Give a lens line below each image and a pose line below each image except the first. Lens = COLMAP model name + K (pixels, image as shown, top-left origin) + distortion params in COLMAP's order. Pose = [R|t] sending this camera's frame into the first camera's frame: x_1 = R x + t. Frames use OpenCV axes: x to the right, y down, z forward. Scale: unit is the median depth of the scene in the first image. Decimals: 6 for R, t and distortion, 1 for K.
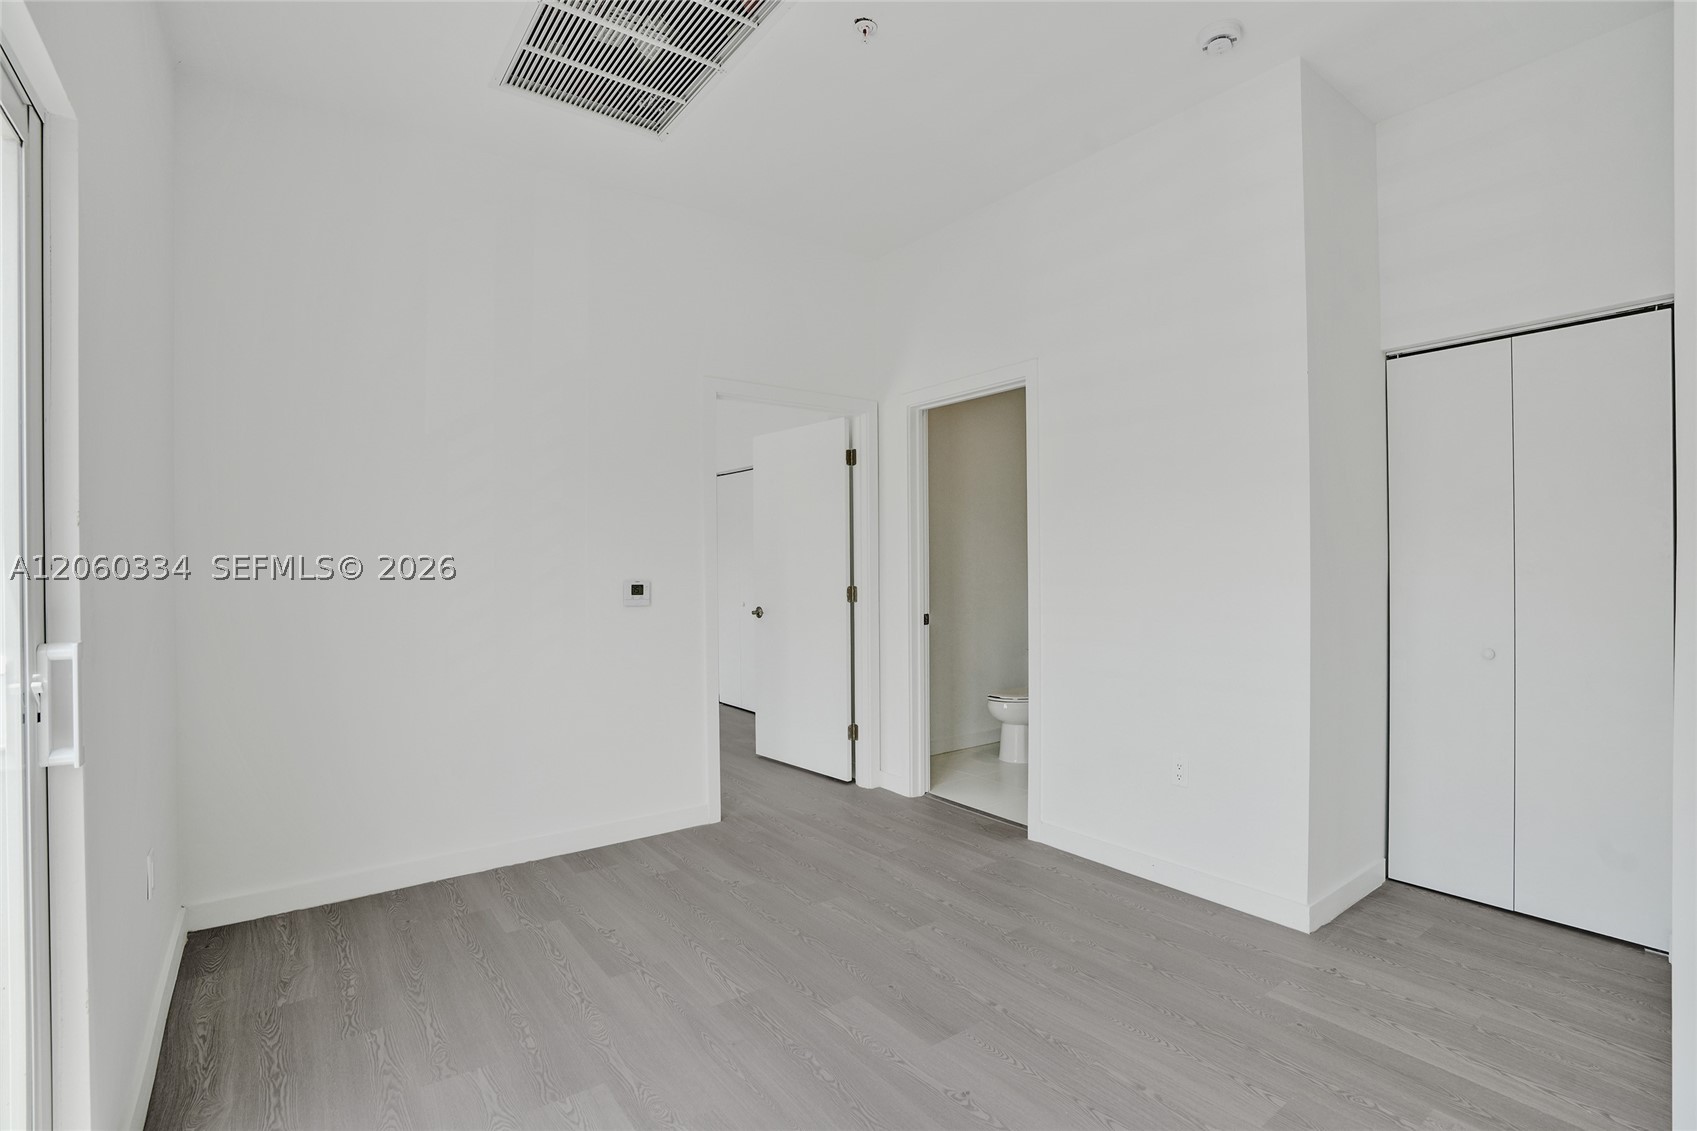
lens RADIAL K [[781.9, 0, 863.6], [0, 781.9, 565.5], [0, 0, 1]] dist [-0.029361, 0.011885]
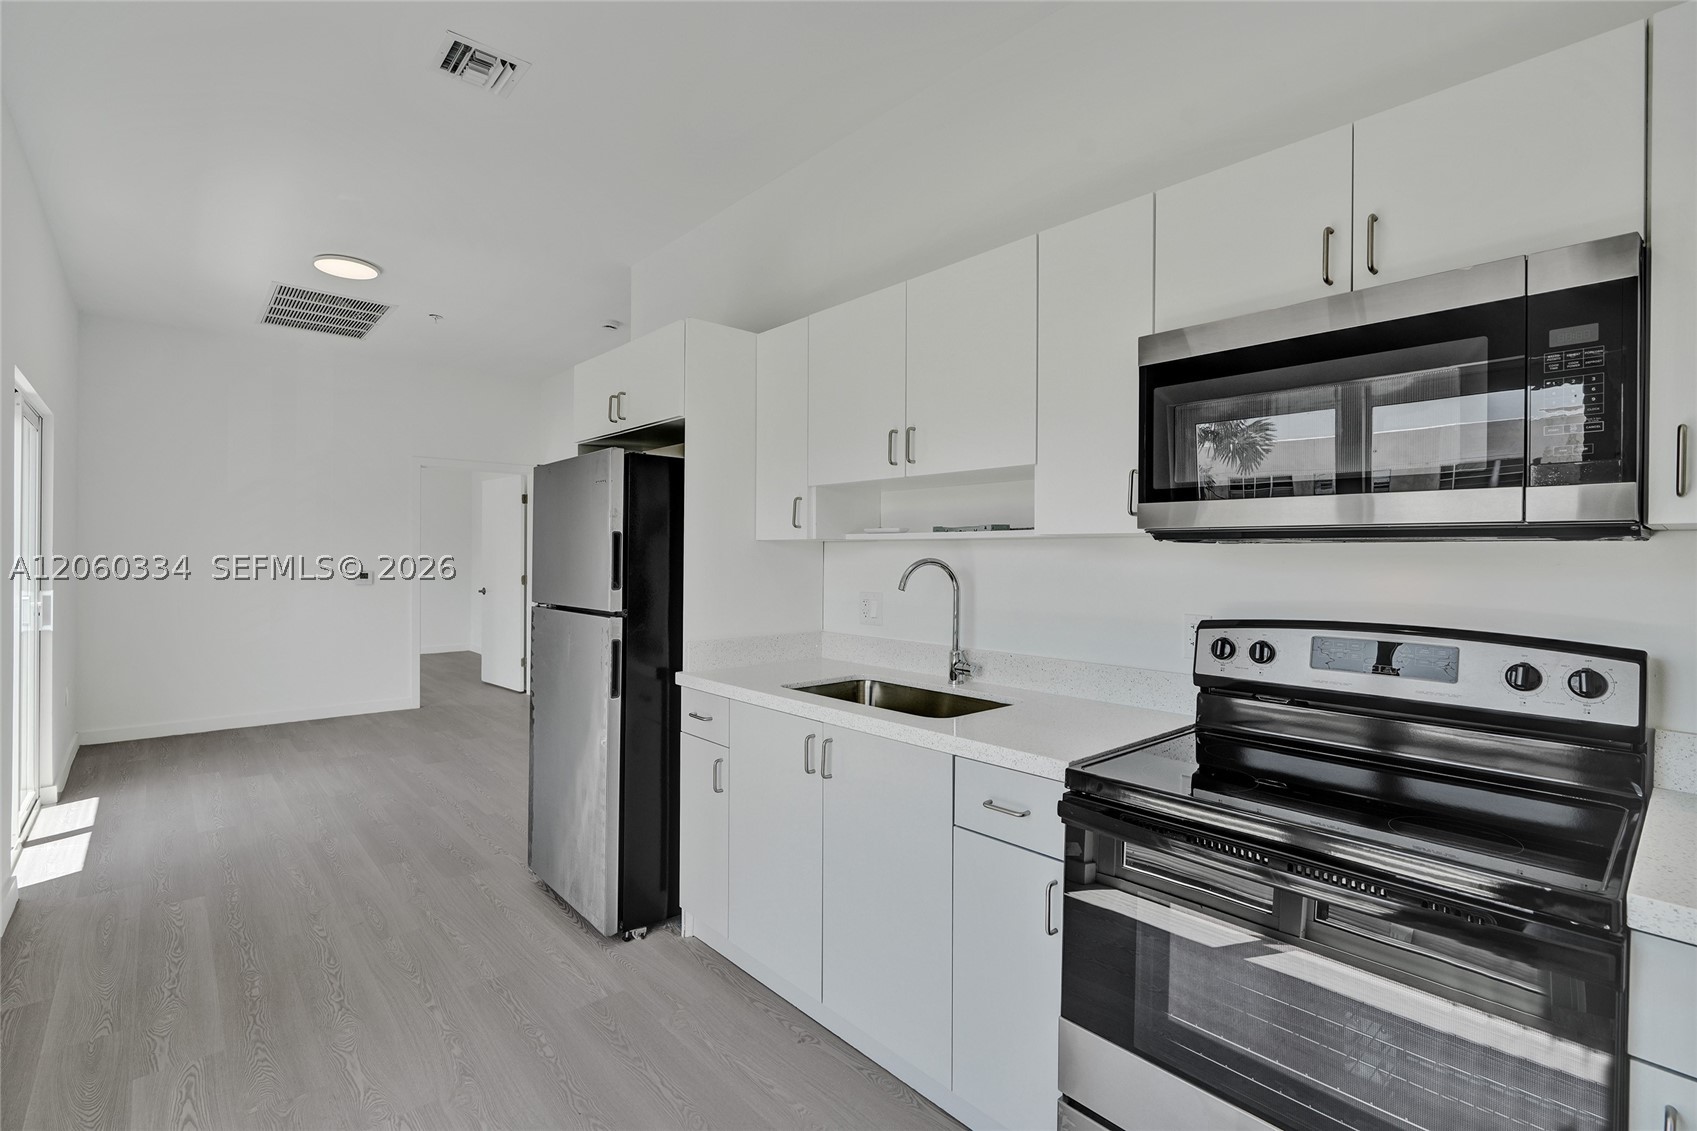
lens RADIAL K [[781.9, 0, 915.2], [0, 781.9, 565.6], [0, 0, 1]] dist [-0.029361, 0.011885]
pose [[0.993021, 0.015152, 0.116958, 0.793393], [-0.016688, 0.999787, 0.012162, -0.036734], [-0.116749, -0.014029, 0.993062, -0.951680]]
